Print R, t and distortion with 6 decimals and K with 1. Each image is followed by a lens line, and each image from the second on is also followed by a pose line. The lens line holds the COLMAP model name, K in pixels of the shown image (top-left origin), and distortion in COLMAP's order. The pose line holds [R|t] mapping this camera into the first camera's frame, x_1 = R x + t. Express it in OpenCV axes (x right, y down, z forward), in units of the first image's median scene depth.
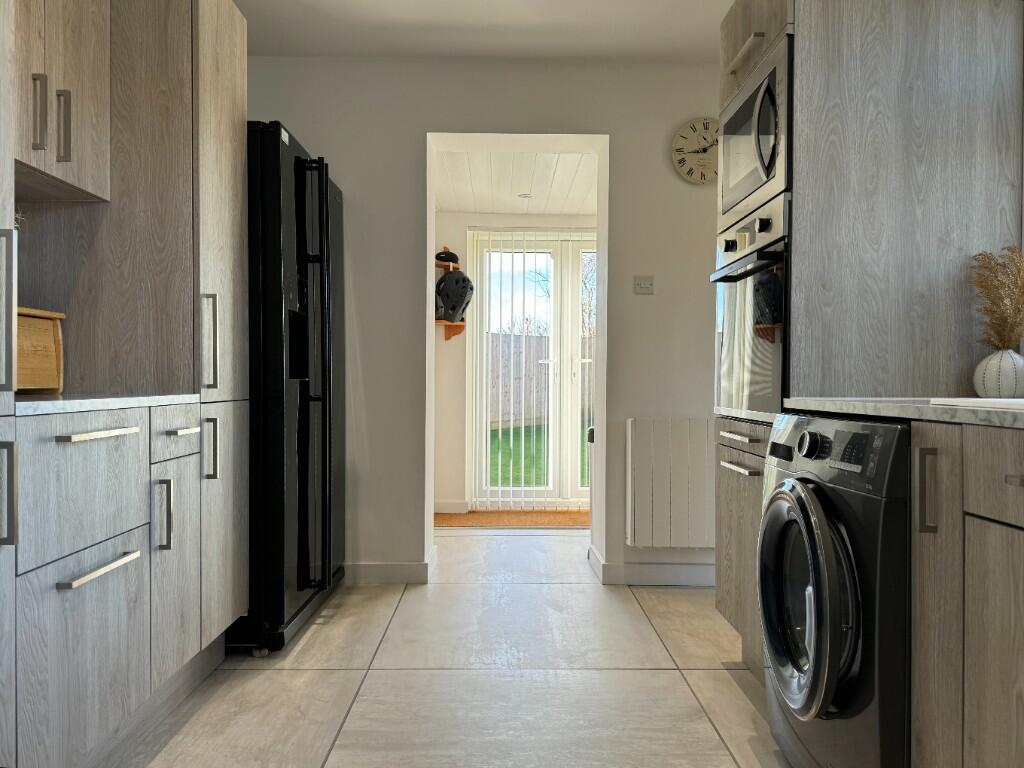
lens RADIAL K [[746.0, 0, 520.7], [0, 746.0, 387.3], [0, 0, 1]] dist [0.096944, -0.122271]
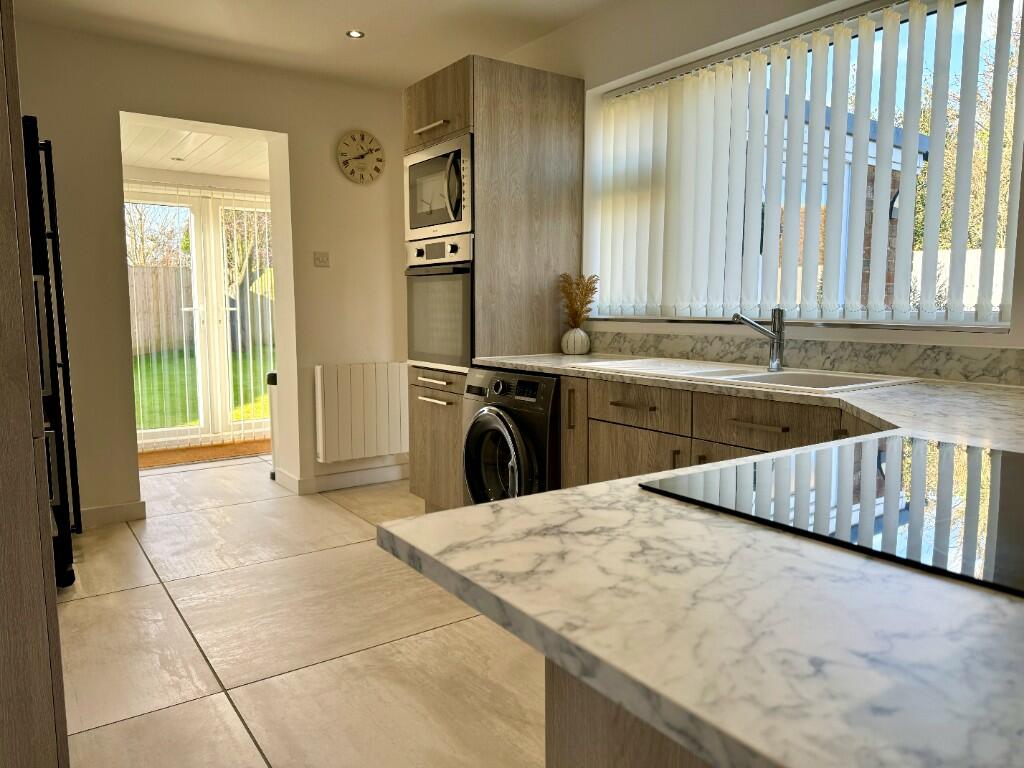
lens RADIAL K [[720.1, 0, 509.2], [0, 720.1, 387.8], [0, 0, 1]] dist [0.090361, -0.095872]
pose [[0.829948, -0.070225, 0.553403, -0.440725], [0.009239, 0.993639, 0.112234, -0.092559], [-0.557764, -0.088035, 0.825318, -0.346670]]
